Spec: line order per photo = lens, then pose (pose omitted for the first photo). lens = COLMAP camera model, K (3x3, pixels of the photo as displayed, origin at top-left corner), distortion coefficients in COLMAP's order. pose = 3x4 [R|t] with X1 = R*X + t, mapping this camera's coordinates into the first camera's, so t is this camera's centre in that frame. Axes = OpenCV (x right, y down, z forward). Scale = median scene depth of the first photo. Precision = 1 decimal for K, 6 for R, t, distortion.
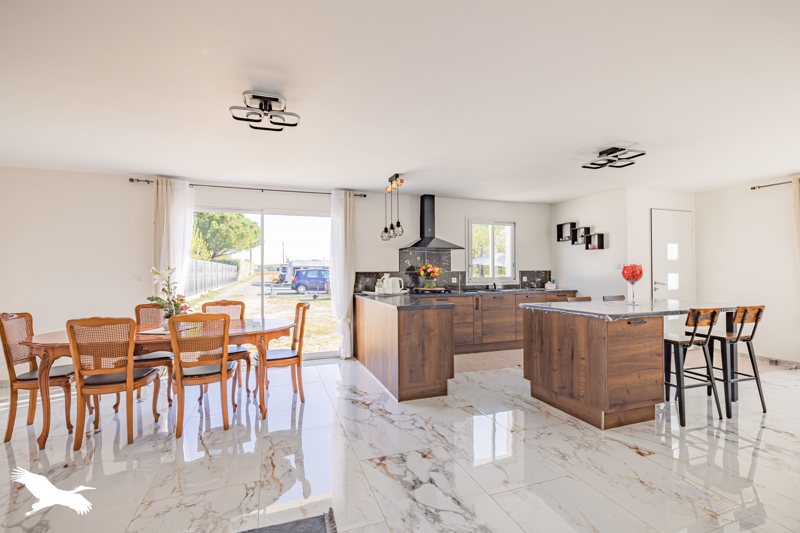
lens RADIAL K [[349.7, 0, 397.2], [0, 349.7, 267.0], [0, 0, 1]] dist [0.000366, -0.000010]
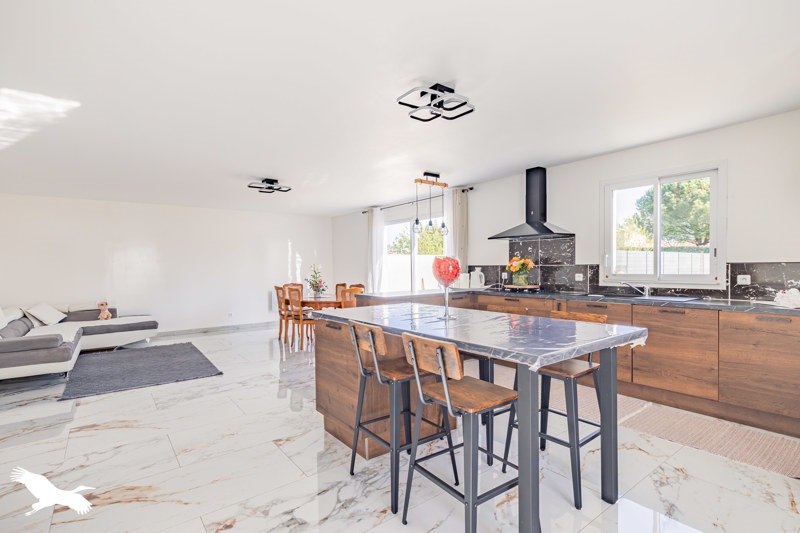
lens RADIAL K [[388.9, 0, 398.7], [0, 388.9, 268.7], [0, 0, 1]] dist [0.006876, 0.000281]
pose [[0.304887, 0.007626, -0.952358, 0.831156], [0.020700, 0.999679, 0.014632, 0.001711], [0.952164, -0.024175, 0.304631, 0.432426]]
